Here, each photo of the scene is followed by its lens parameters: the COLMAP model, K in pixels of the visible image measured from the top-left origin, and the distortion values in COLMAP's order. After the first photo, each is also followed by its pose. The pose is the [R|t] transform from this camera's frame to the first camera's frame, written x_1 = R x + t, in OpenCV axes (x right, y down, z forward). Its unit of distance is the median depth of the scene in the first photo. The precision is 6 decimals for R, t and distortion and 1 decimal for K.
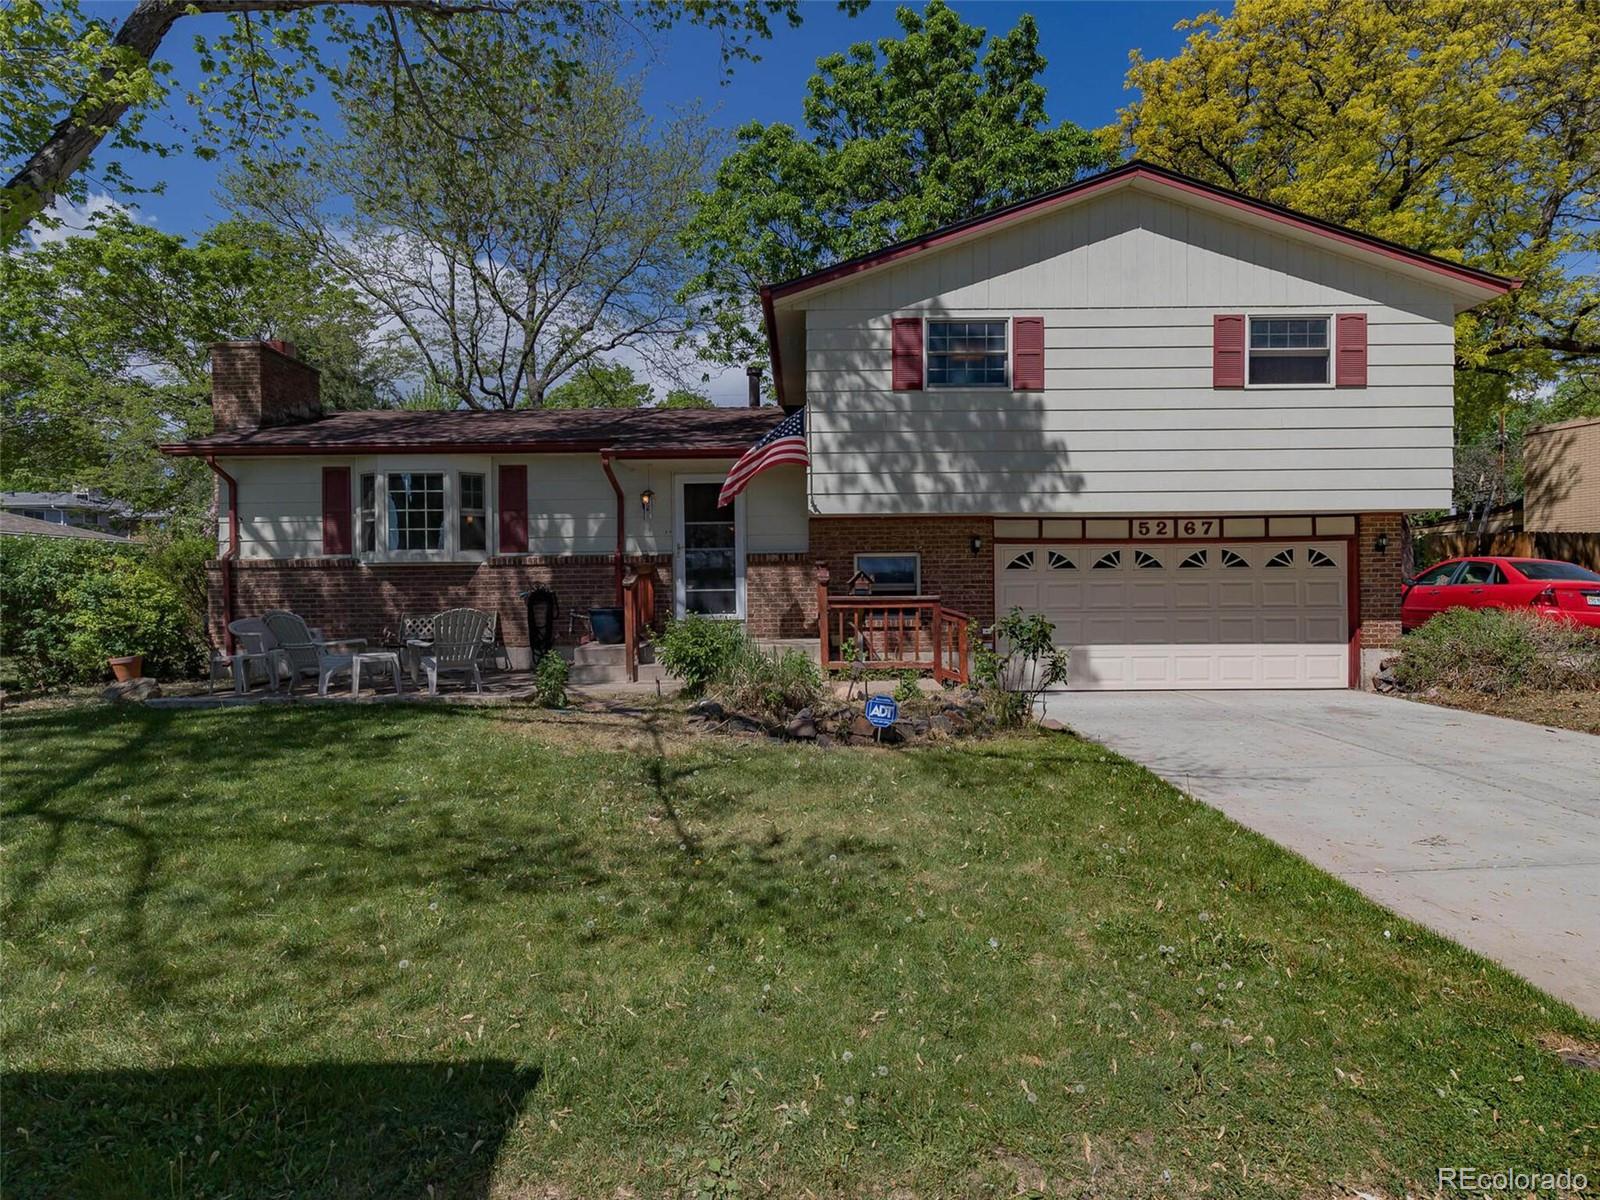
lens RADIAL K [[808.1, 0, 807.8], [0, 808.1, 603.6], [0, 0, 1]] dist [0.004609, 0.000395]
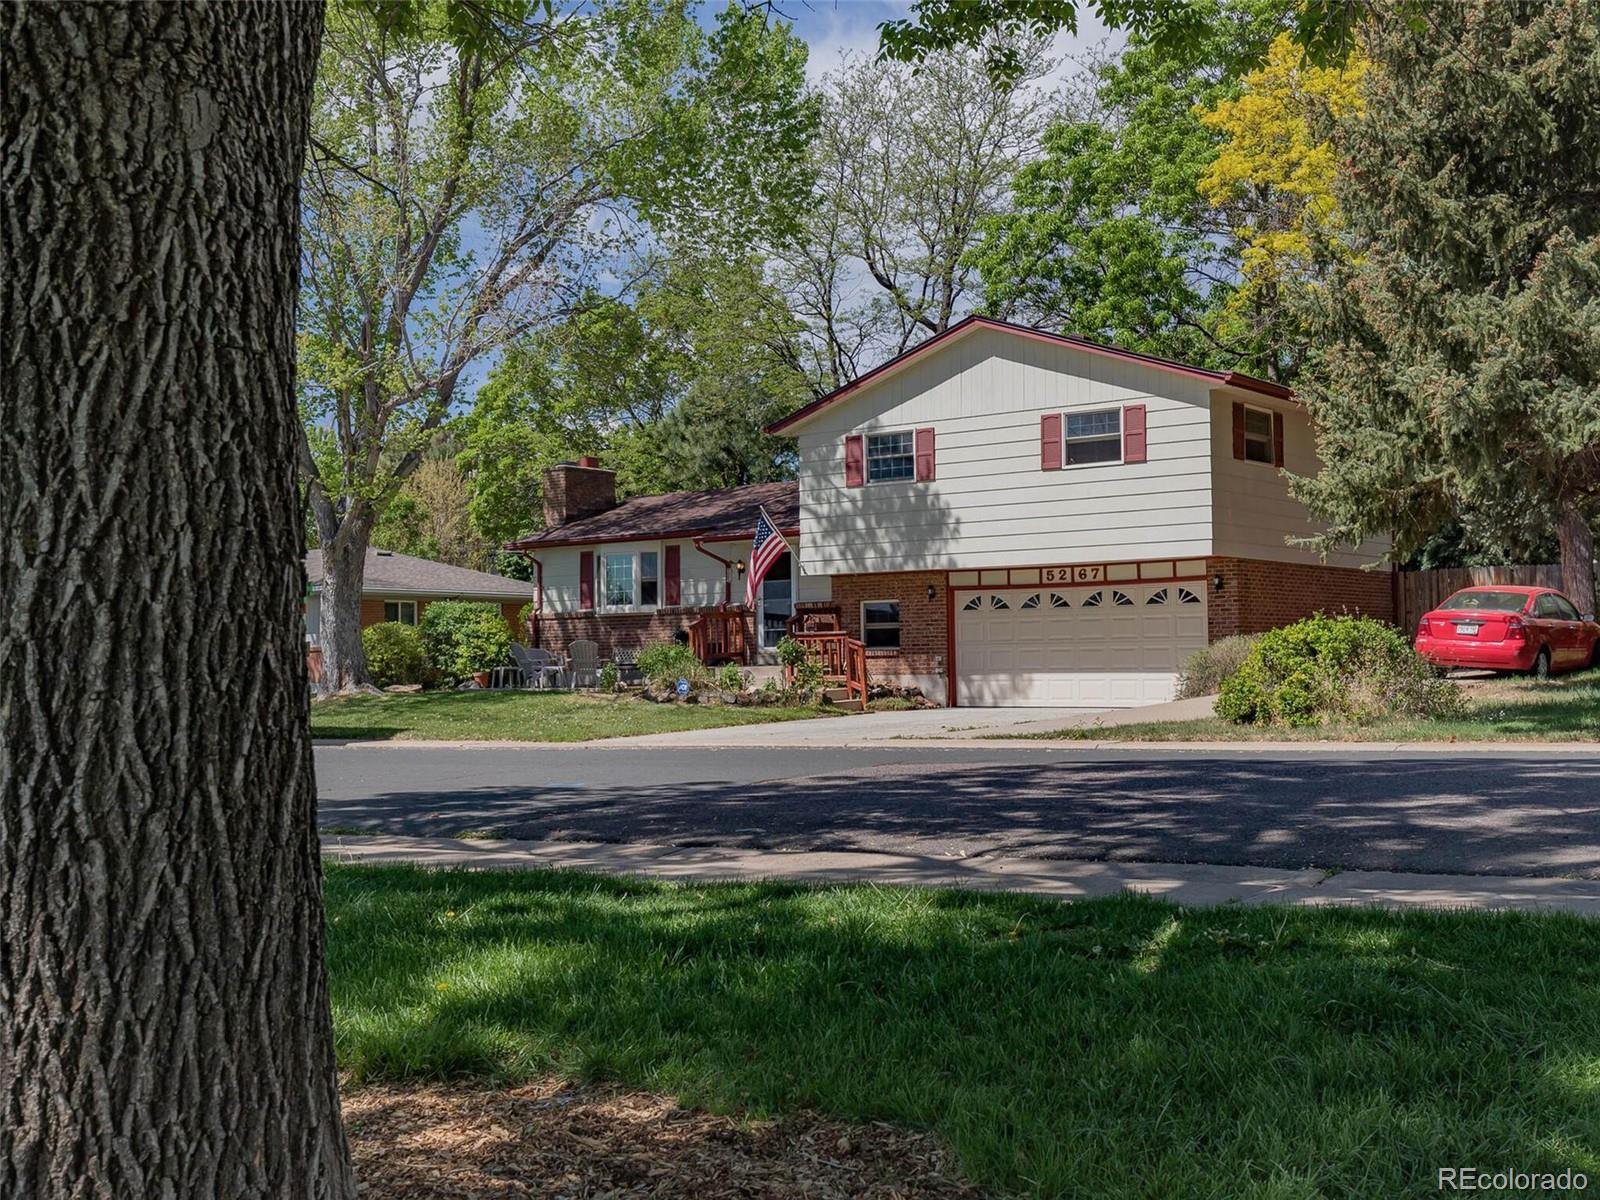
lens RADIAL K [[1440.2, 0, 798.0], [0, 1440.2, 599.5], [0, 0, 1]] dist [-0.000983, 0.001159]
pose [[0.810691, -0.024184, -0.584975, 1.493130], [-0.003147, 0.998952, -0.045660, 0.048814], [0.585466, 0.038857, 0.809765, -1.077959]]
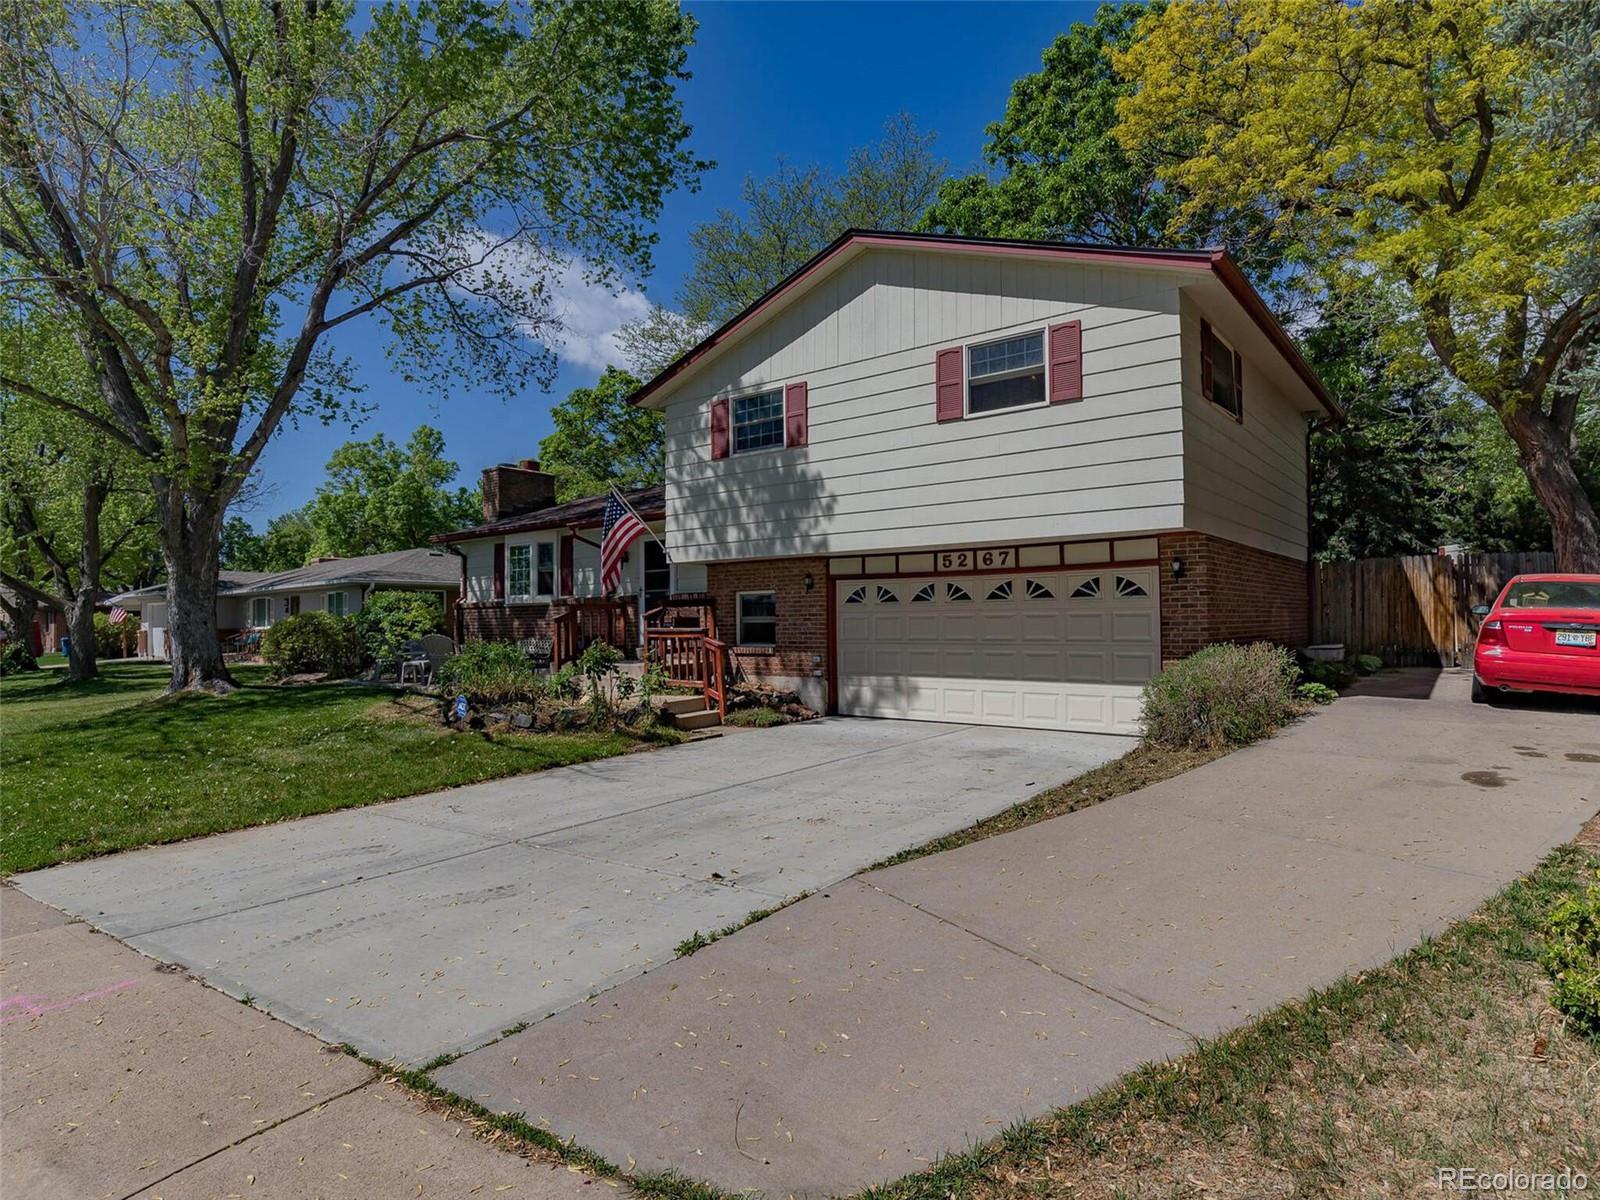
lens RADIAL K [[808.1, 0, 807.8], [0, 808.1, 603.6], [0, 0, 1]] dist [0.004609, 0.000395]
pose [[0.812817, -0.012359, -0.582388, 0.924848], [-0.004494, 0.999612, -0.027485, -0.012774], [0.582502, 0.024957, 0.812446, 0.090528]]
